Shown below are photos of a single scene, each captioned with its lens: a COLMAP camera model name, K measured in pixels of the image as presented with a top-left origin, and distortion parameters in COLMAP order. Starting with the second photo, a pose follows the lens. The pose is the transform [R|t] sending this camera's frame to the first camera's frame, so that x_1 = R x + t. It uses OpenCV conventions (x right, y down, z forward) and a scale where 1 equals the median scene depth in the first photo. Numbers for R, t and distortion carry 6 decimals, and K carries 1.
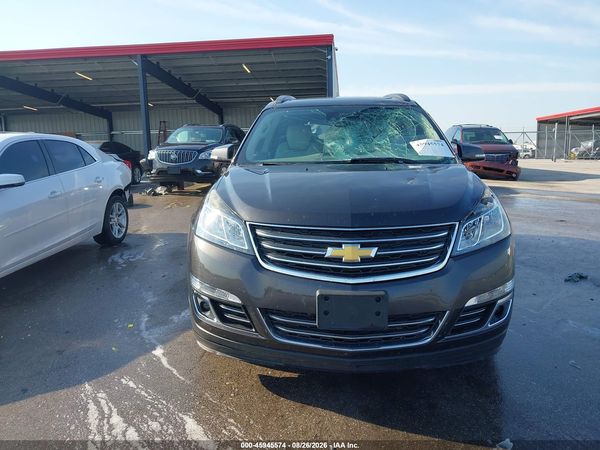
lens RADIAL K [[467.4, 0, 297.5], [0, 467.4, 228.3], [0, 0, 1]] dist [0.002487, -0.001169]
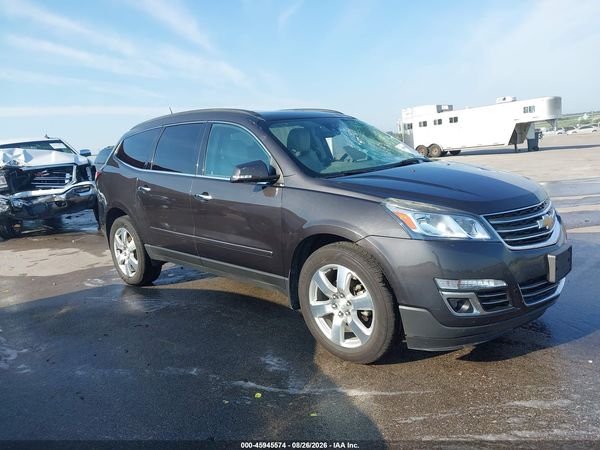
lens RADIAL K [[469.3, 0, 300.0], [0, 469.3, 225.0], [0, 0, 1]] dist [0.004660, -0.004194]
pose [[0.657427, -0.168895, 0.734346, -0.681414], [0.207472, 0.977460, 0.039069, -0.069769], [-0.724393, 0.126671, 0.677650, 0.310489]]
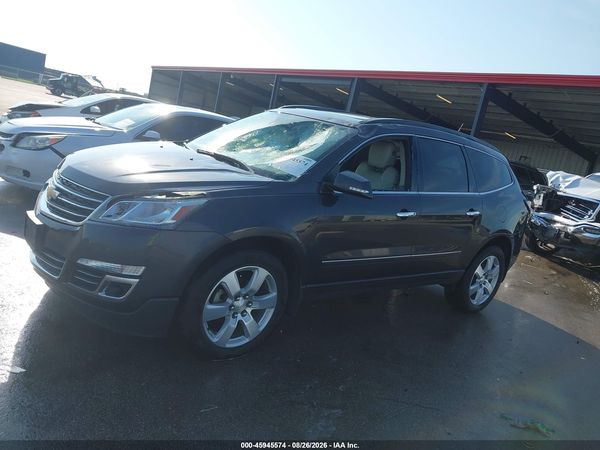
lens RADIAL K [[469.3, 0, 300.0], [0, 469.3, 225.0], [0, 0, 1]] dist [0.004660, -0.004194]
pose [[0.659738, 0.296795, -0.690404, 0.781131], [-0.342874, 0.936391, 0.074897, -0.102203], [0.668717, 0.187309, 0.719536, 0.263787]]
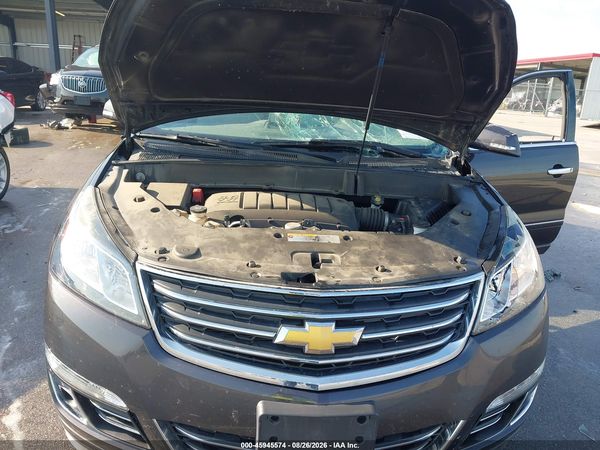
lens RADIAL K [[467.4, 0, 297.5], [0, 467.4, 228.3], [0, 0, 1]] dist [0.002487, -0.001169]
pose [[0.988482, 0.025895, 0.149106, -0.001178], [-0.046623, 0.989439, 0.137249, -0.082297], [-0.143978, -0.142620, 0.979250, 0.233828]]
